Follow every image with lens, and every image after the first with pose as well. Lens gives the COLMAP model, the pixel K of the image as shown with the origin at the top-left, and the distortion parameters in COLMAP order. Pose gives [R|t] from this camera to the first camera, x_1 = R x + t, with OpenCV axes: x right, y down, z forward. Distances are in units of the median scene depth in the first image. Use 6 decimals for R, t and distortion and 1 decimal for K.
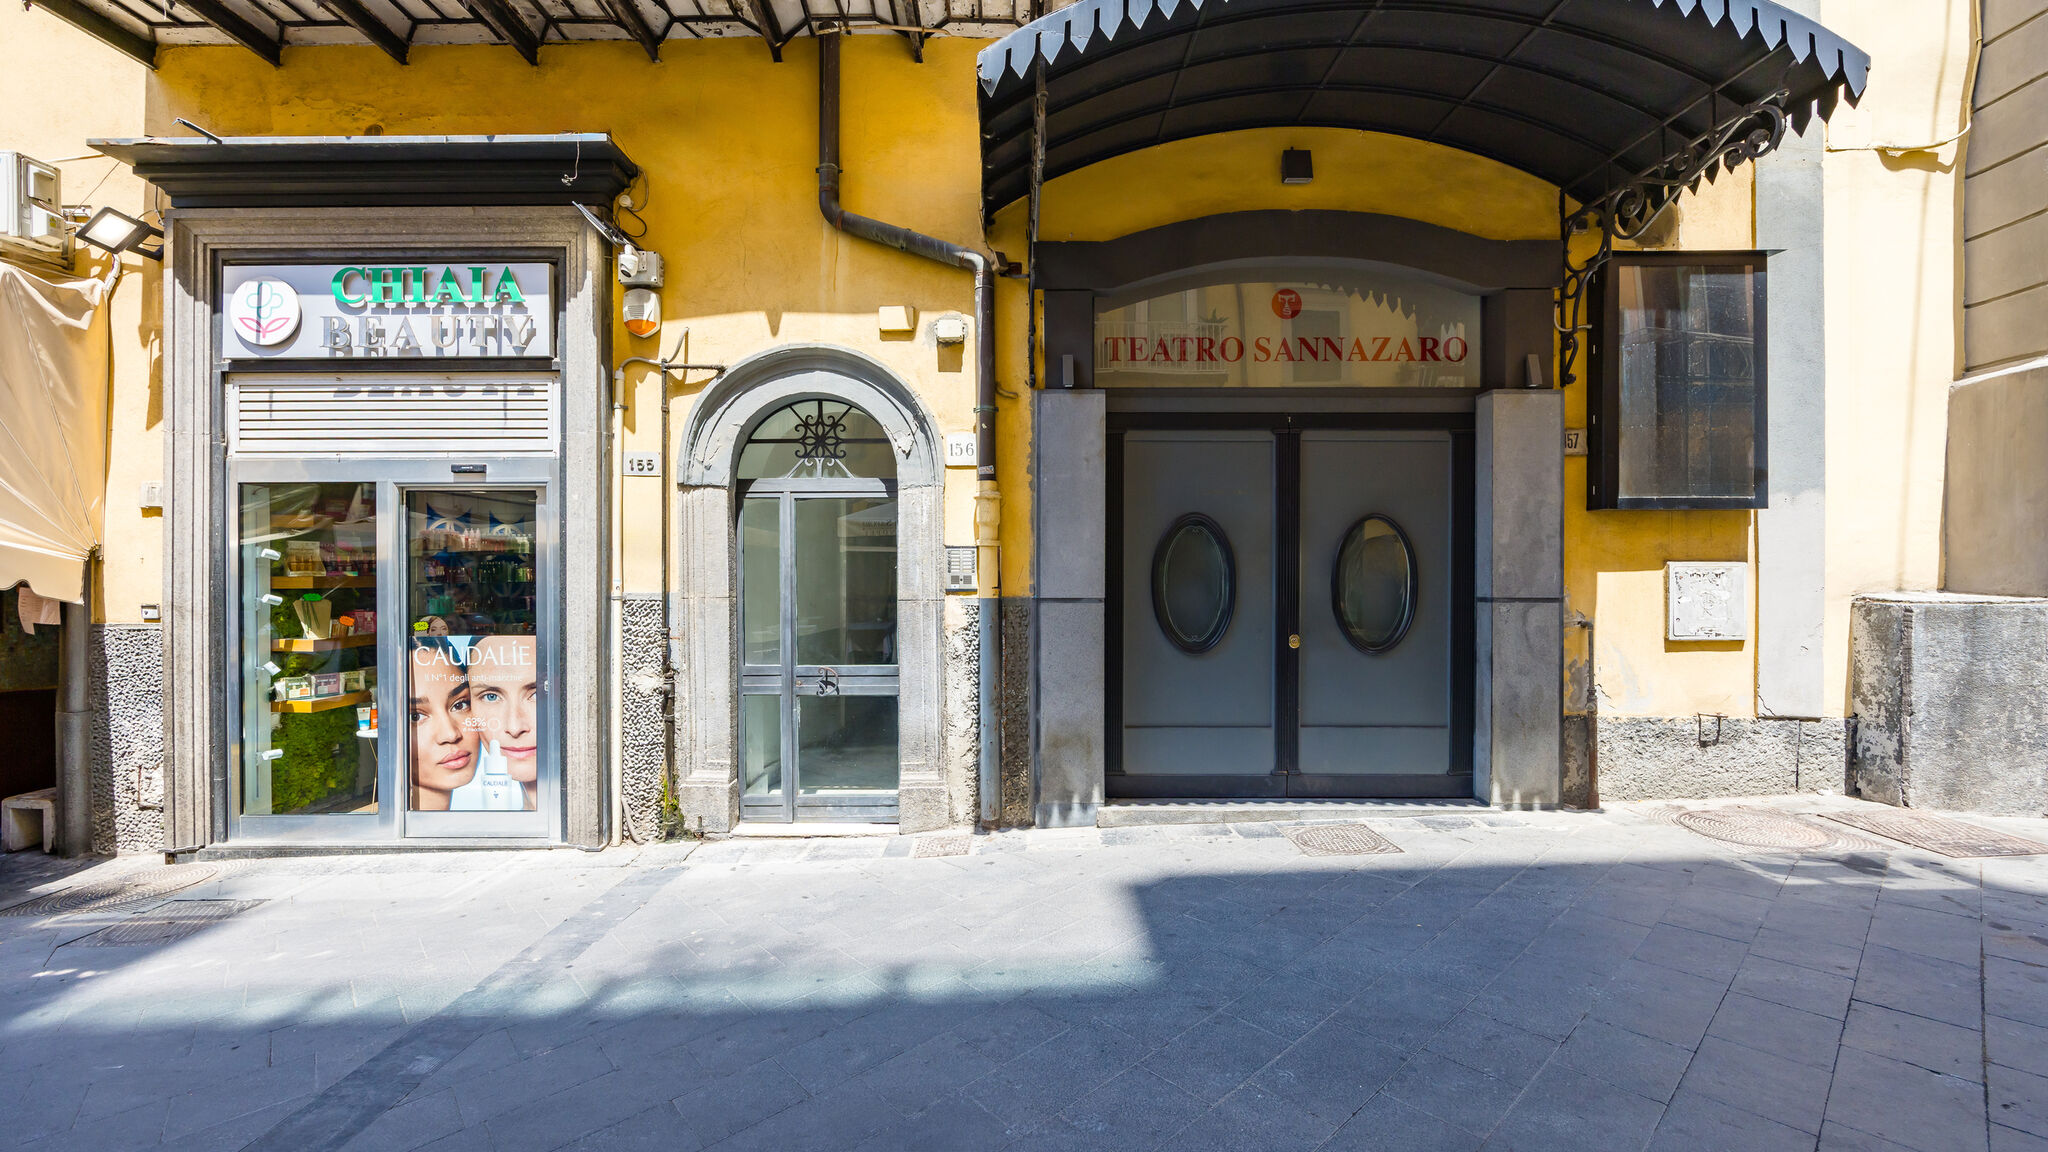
lens RADIAL K [[845.8, 0, 1024.0], [0, 845.8, 576.0], [0, 0, 1]] dist [-0.002330, -0.000091]
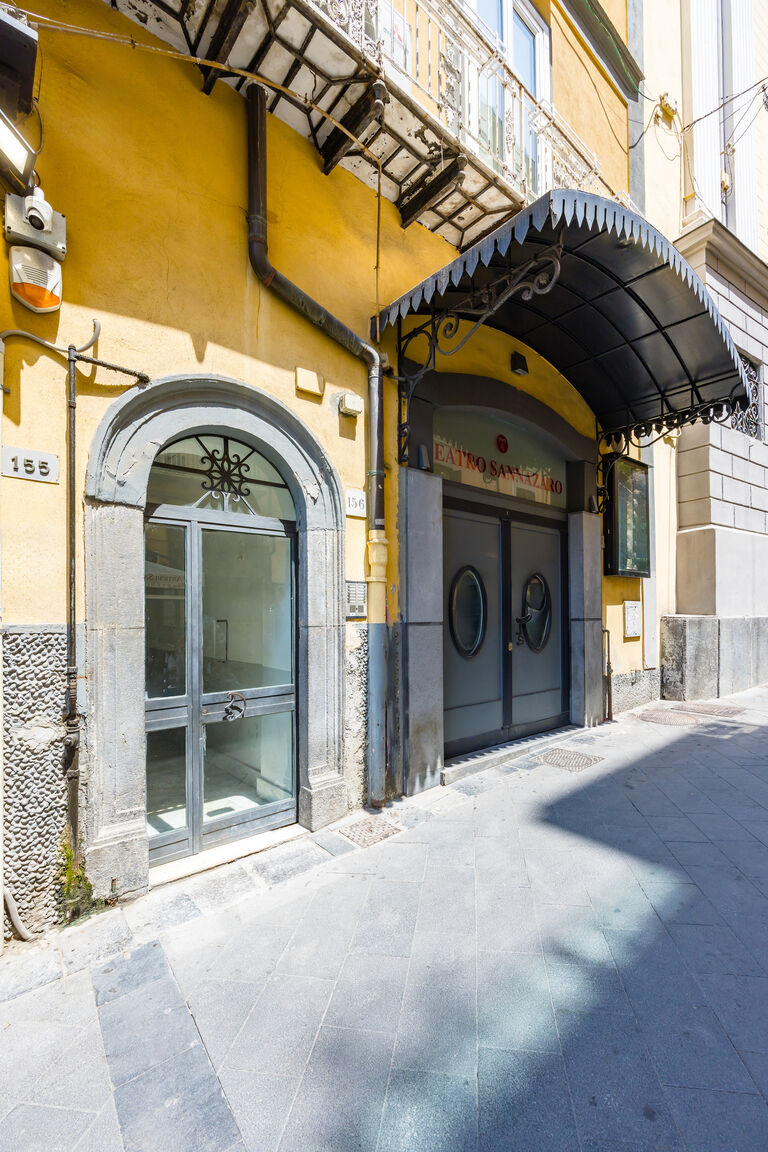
lens RADIAL K [[486.3, 0, 382.9], [0, 486.3, 608.7], [0, 0, 1]] dist [-0.001658, -0.000648]
pose [[0.765585, 0.001993, 0.643331, -0.499197], [0.010356, 0.999827, -0.015422, 0.015593], [-0.643251, 0.018469, 0.765432, 0.435577]]
